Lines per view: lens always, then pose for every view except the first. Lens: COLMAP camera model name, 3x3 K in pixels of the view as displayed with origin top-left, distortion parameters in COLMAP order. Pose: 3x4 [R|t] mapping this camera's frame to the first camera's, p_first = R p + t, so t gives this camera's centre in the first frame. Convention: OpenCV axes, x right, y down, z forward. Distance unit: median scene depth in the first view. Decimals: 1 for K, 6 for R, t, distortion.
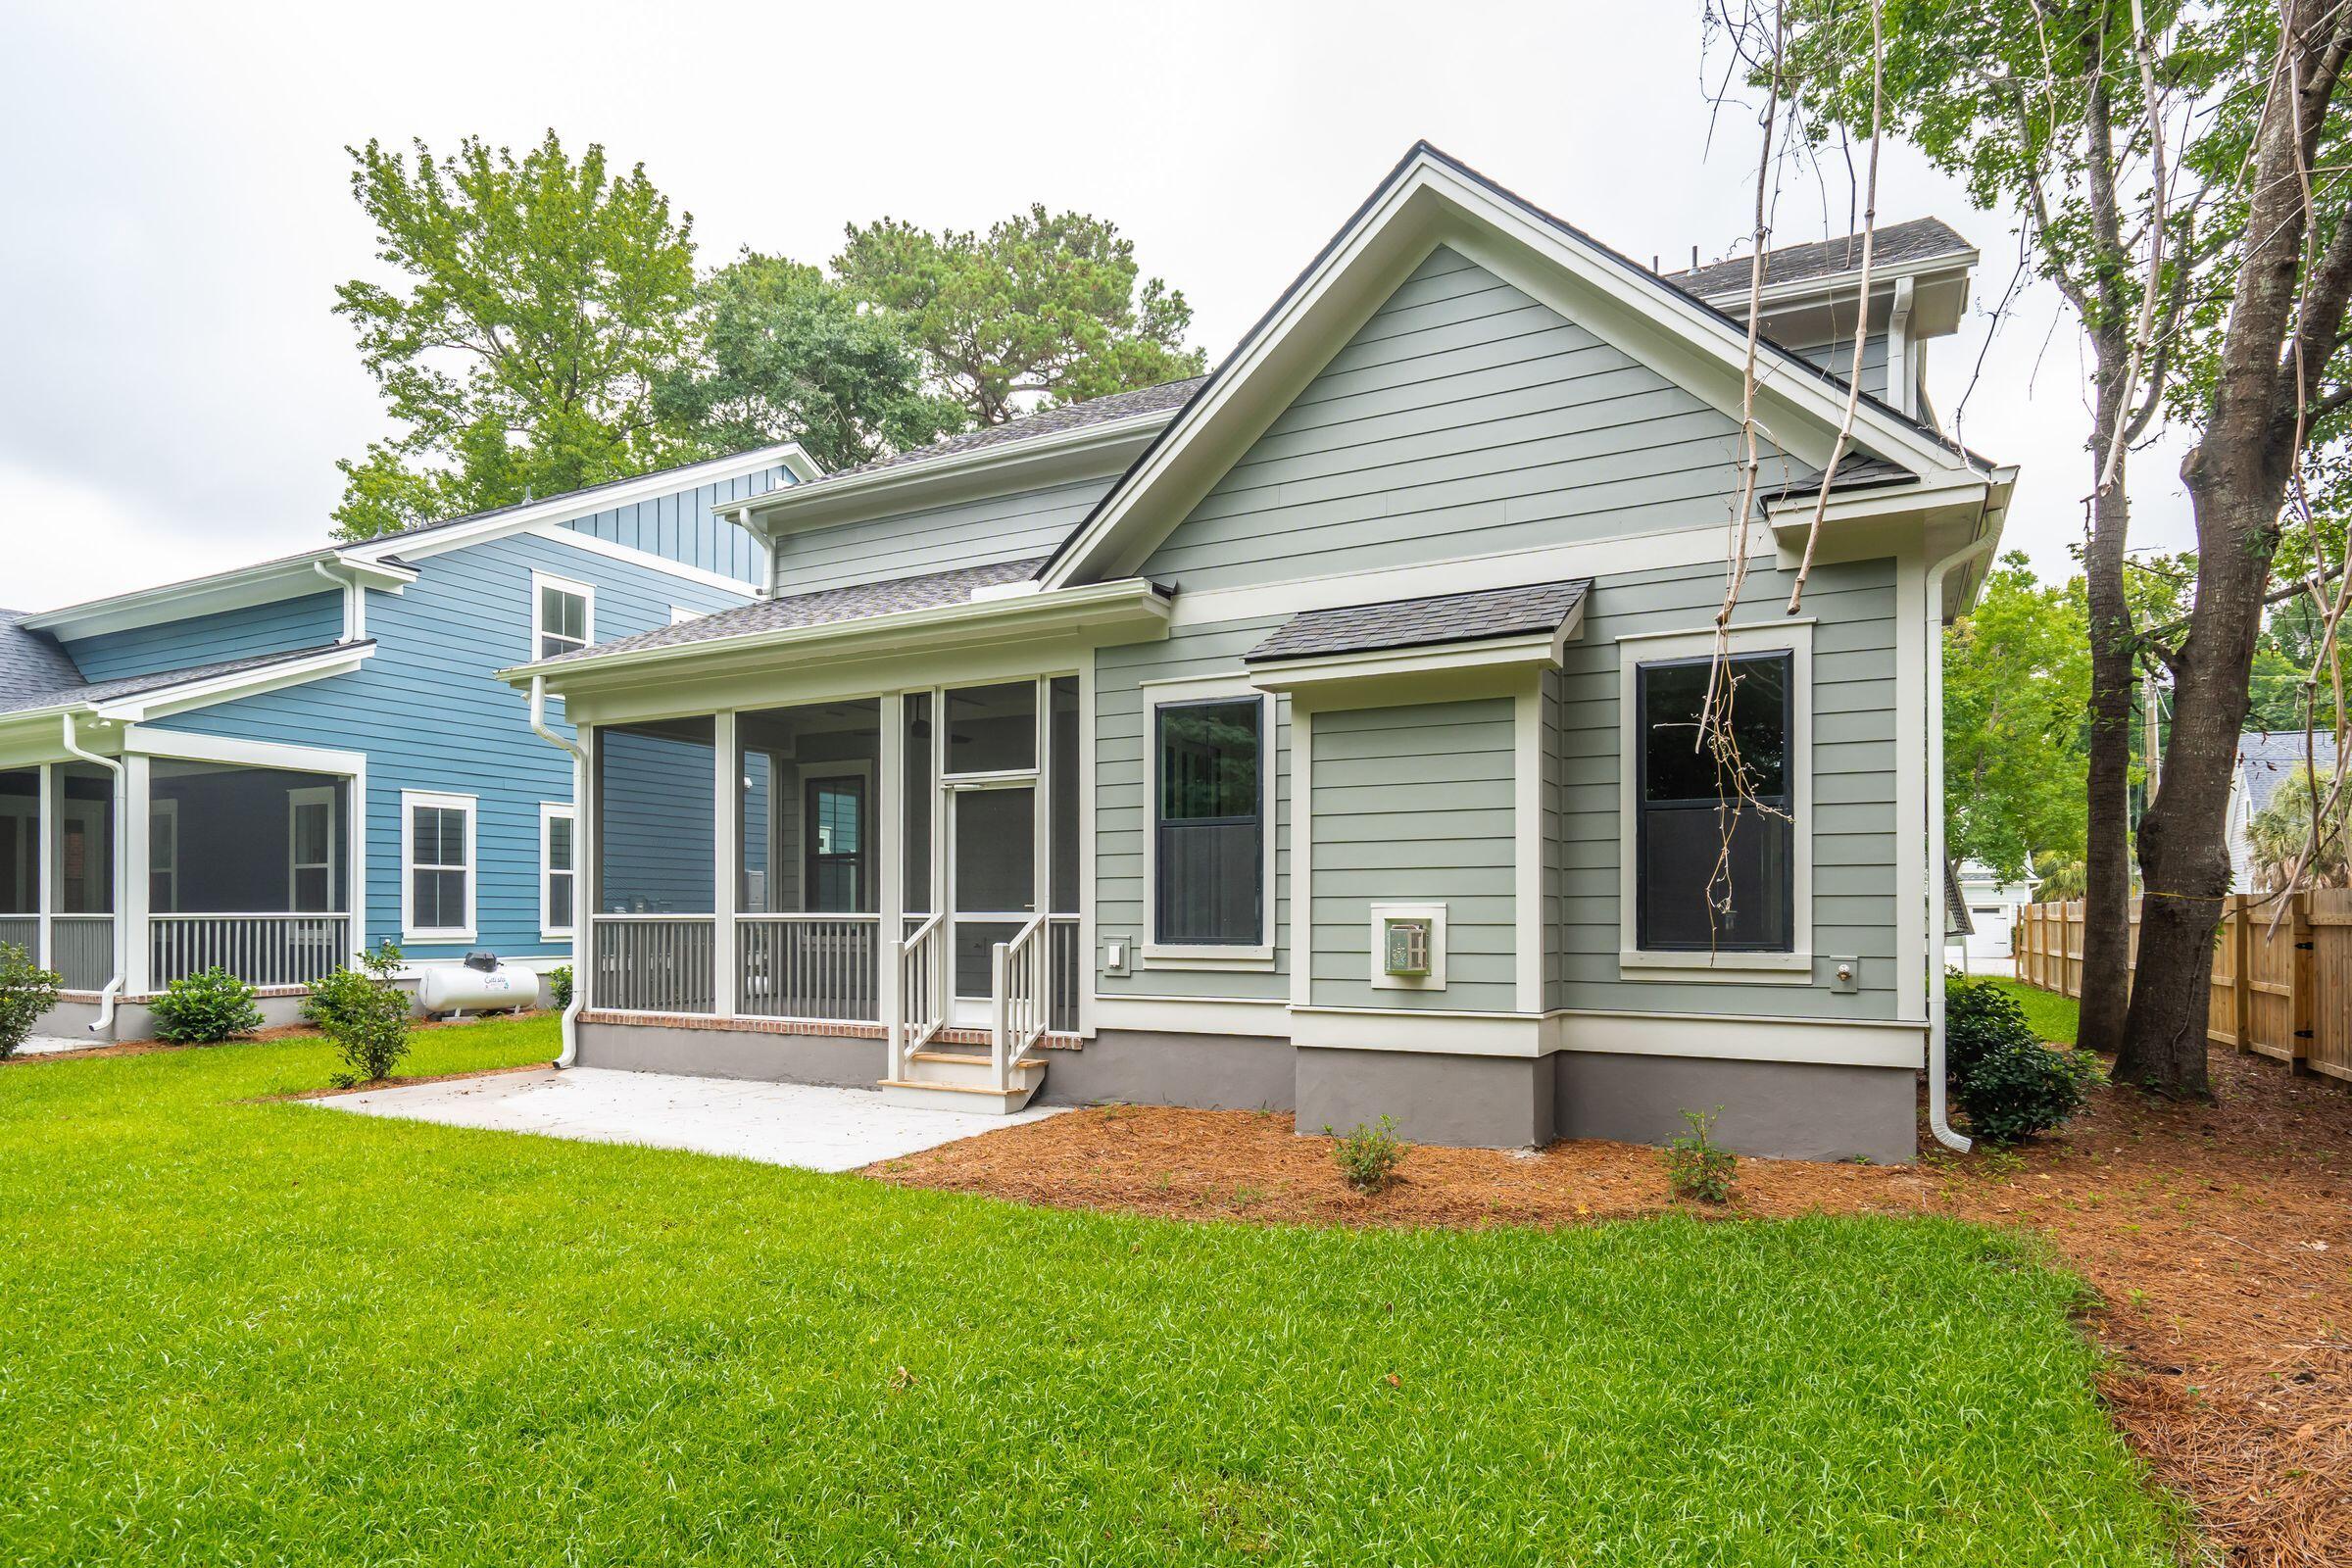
lens RADIAL K [[1300.2, 0, 1185.3], [0, 1300.2, 919.9], [0, 0, 1]] dist [0.003919, 0.001720]
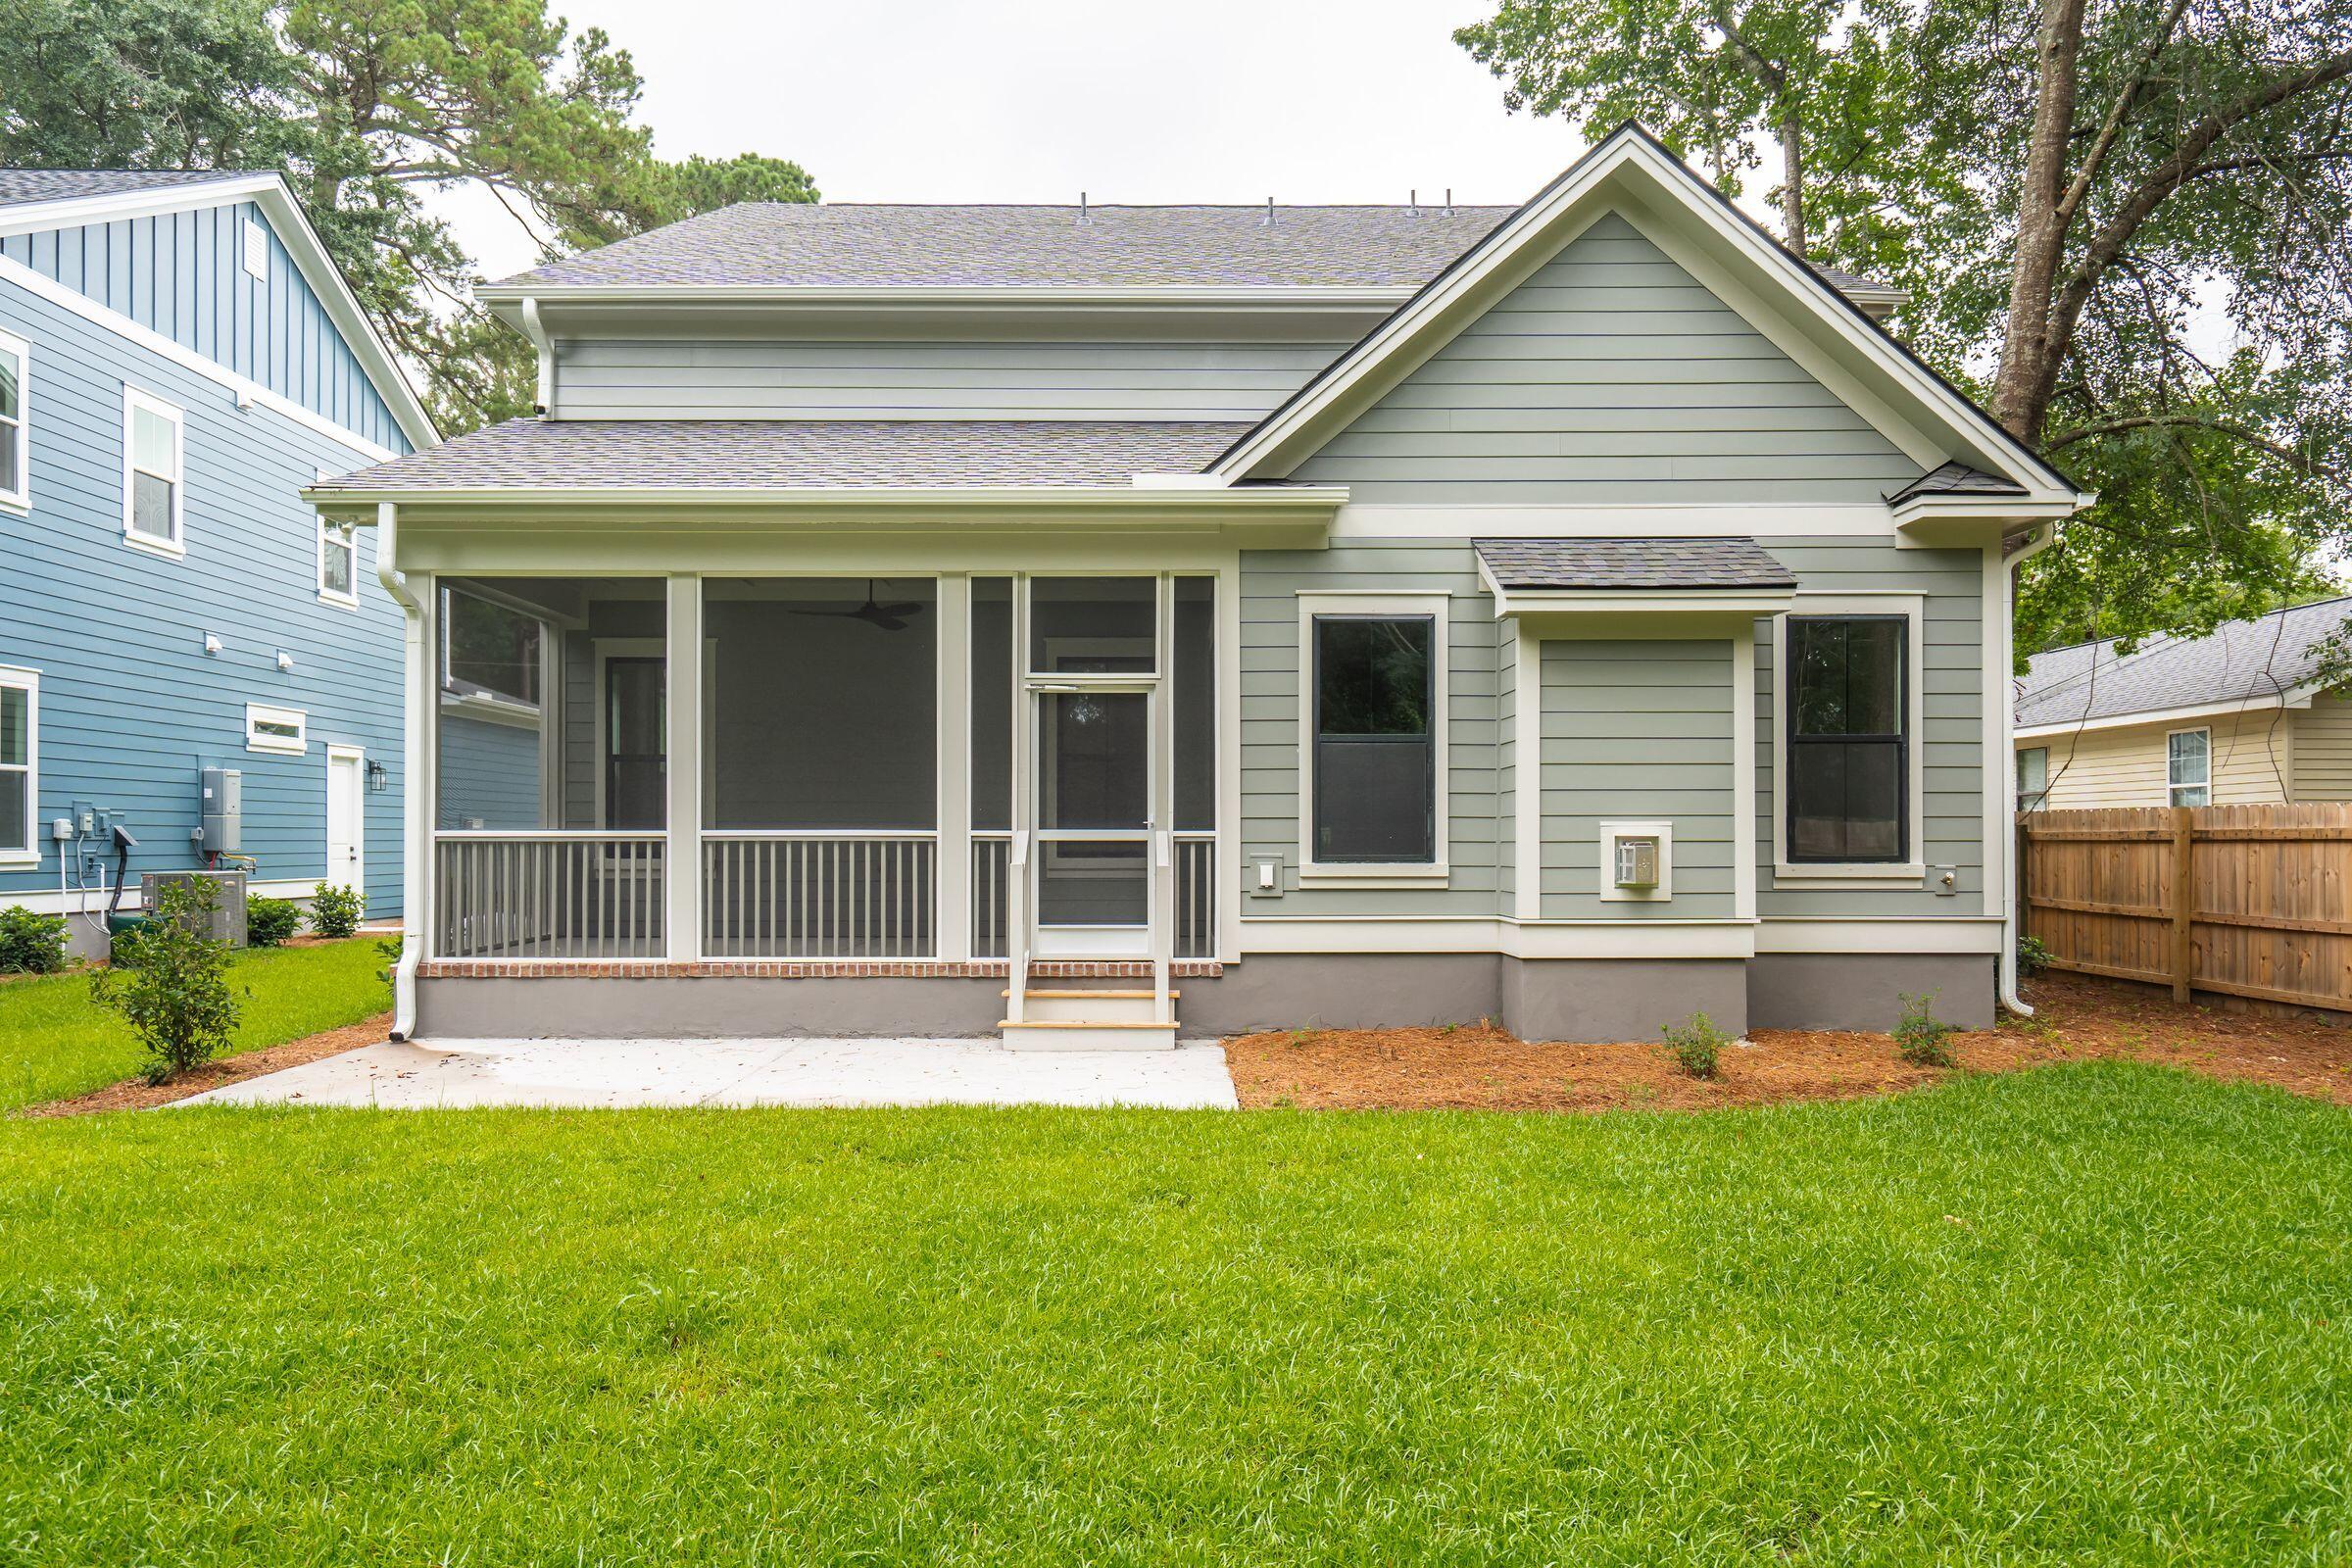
lens RADIAL K [[1523.0, 0, 1174.4], [0, 1523.0, 836.1], [0, 0, 1]] dist [0.012440, 0.001528]
pose [[0.882165, -0.001008, 0.470939, -0.584097], [0.001111, 0.999999, 0.000059, -0.001173], [-0.470938, 0.000471, 0.882166, 0.043424]]
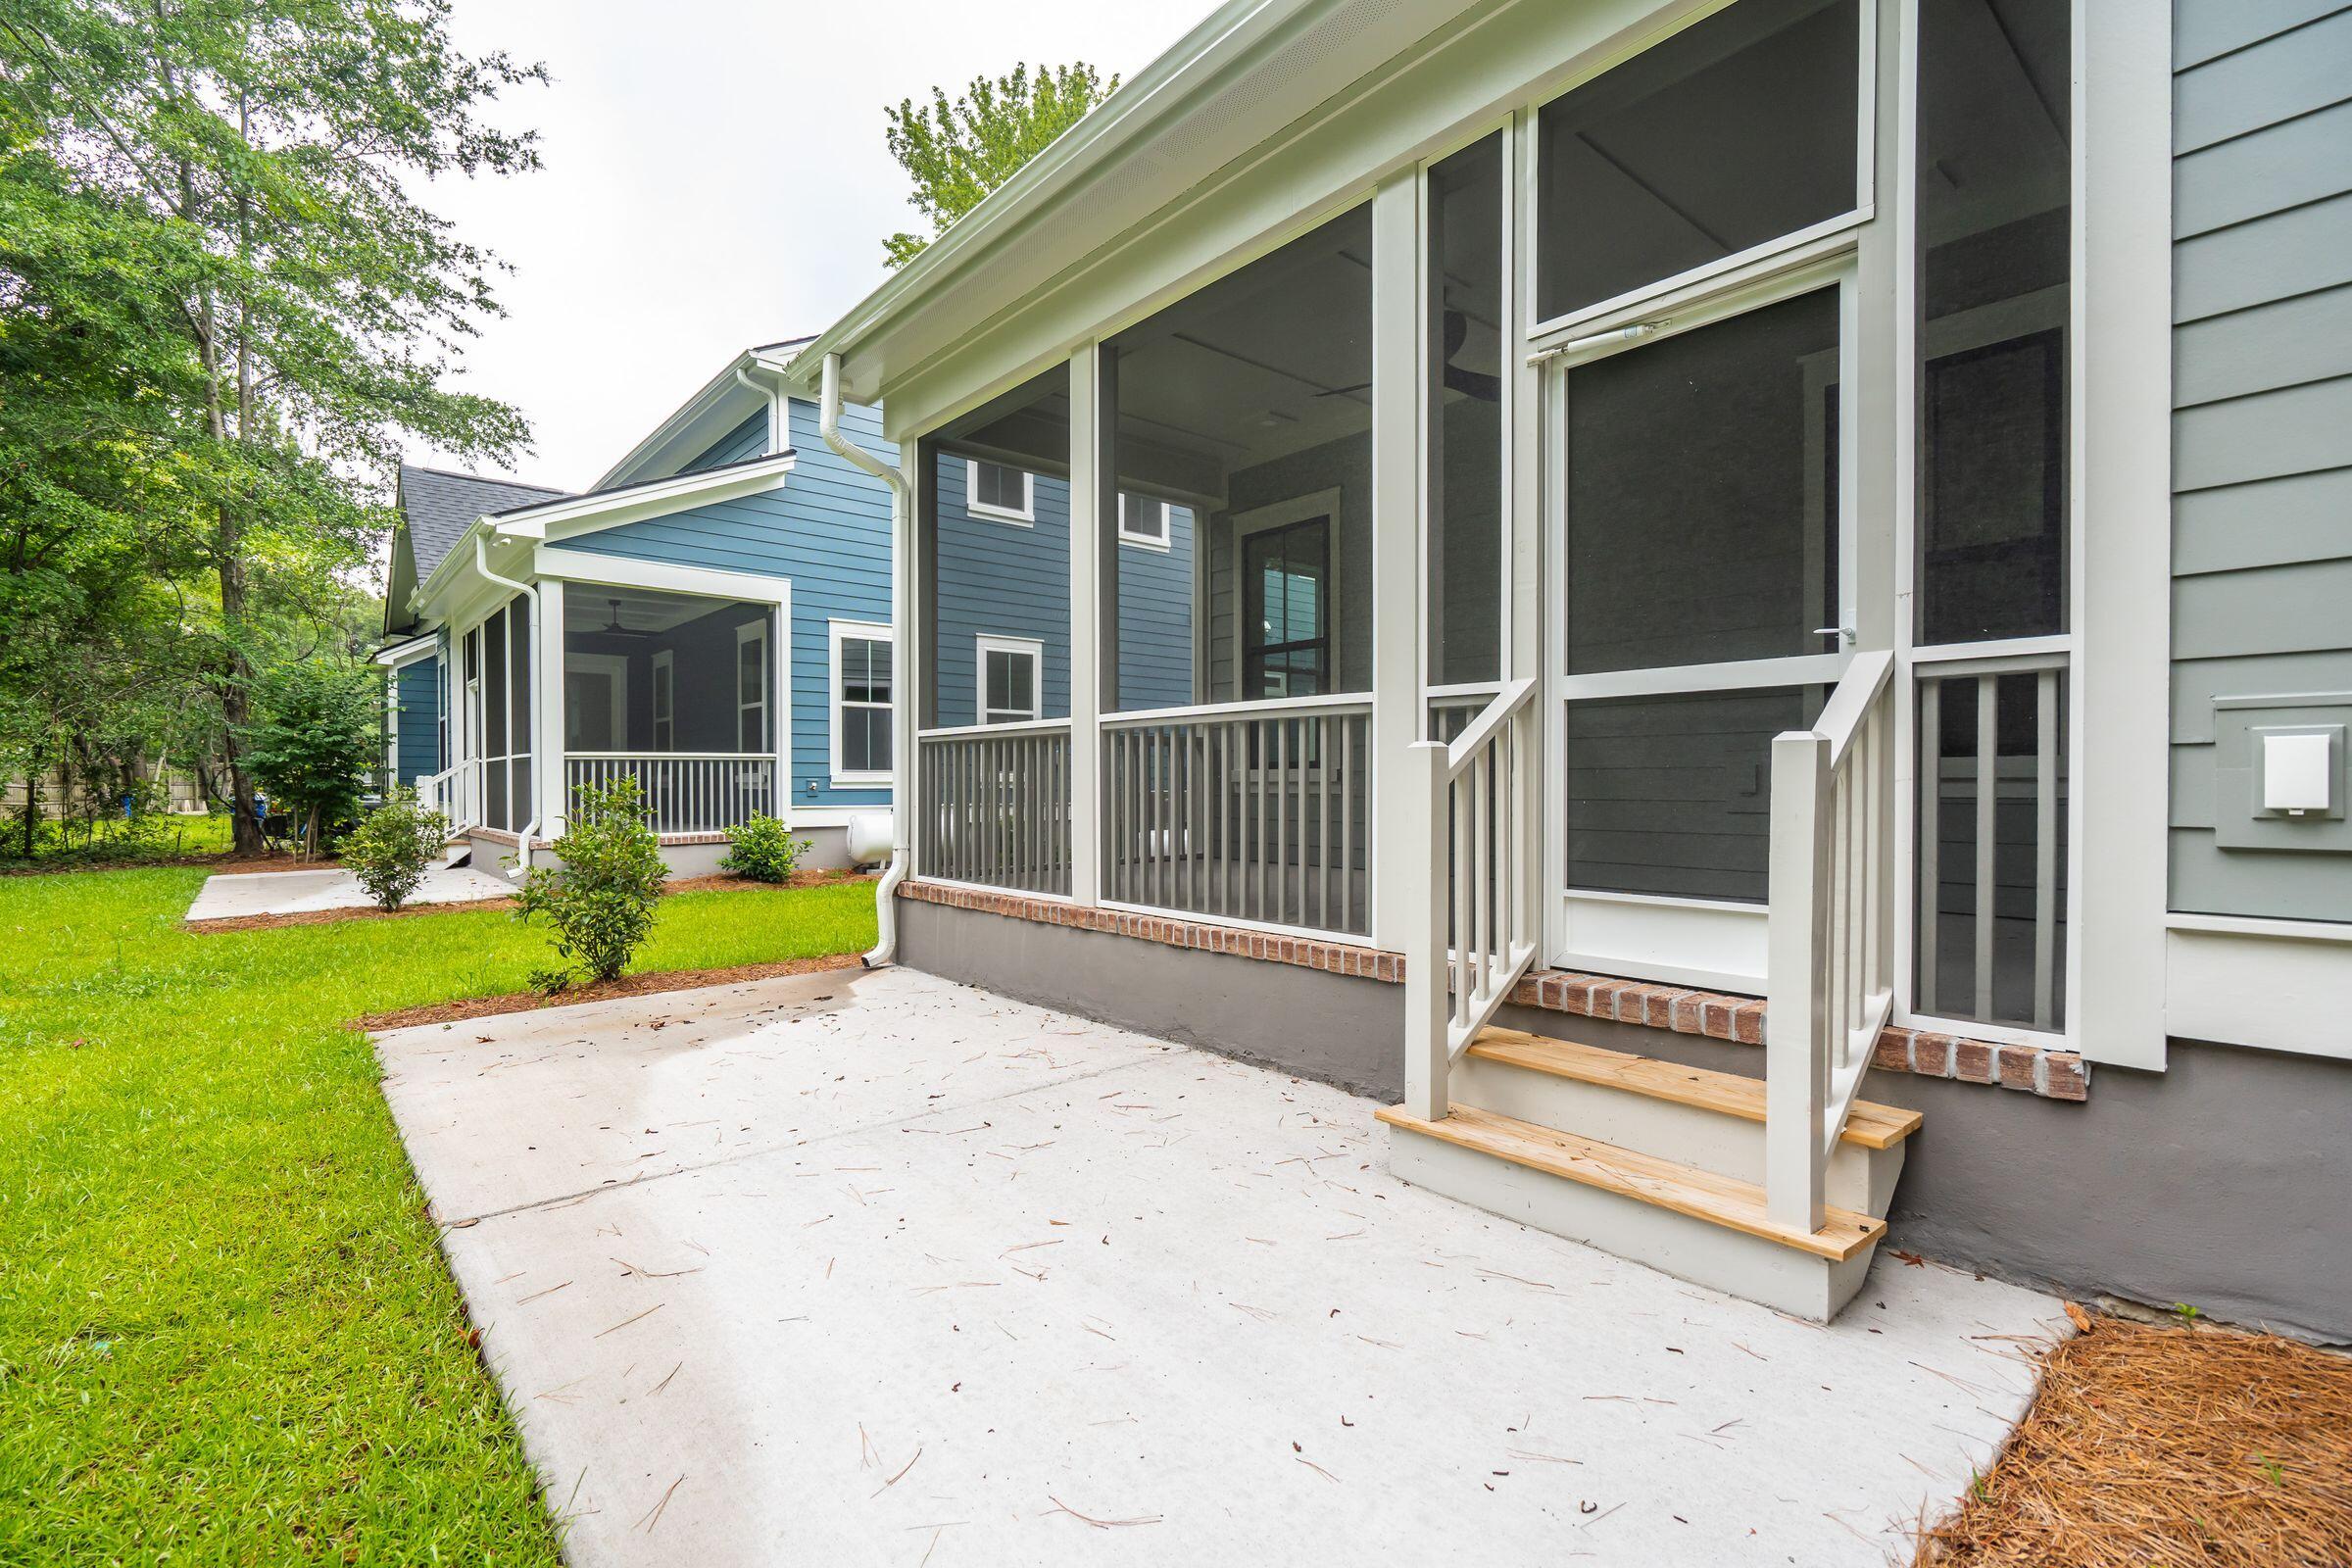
lens RADIAL K [[1054.1, 0, 1184.2], [0, 1054.1, 794.6], [0, 0, 1]] dist [-0.002181, -0.000136]
pose [[0.932879, 0.000649, -0.360189, -0.170139], [0.003283, 0.999941, 0.010306, 0.026630], [0.360175, -0.010797, 0.932822, 0.660899]]
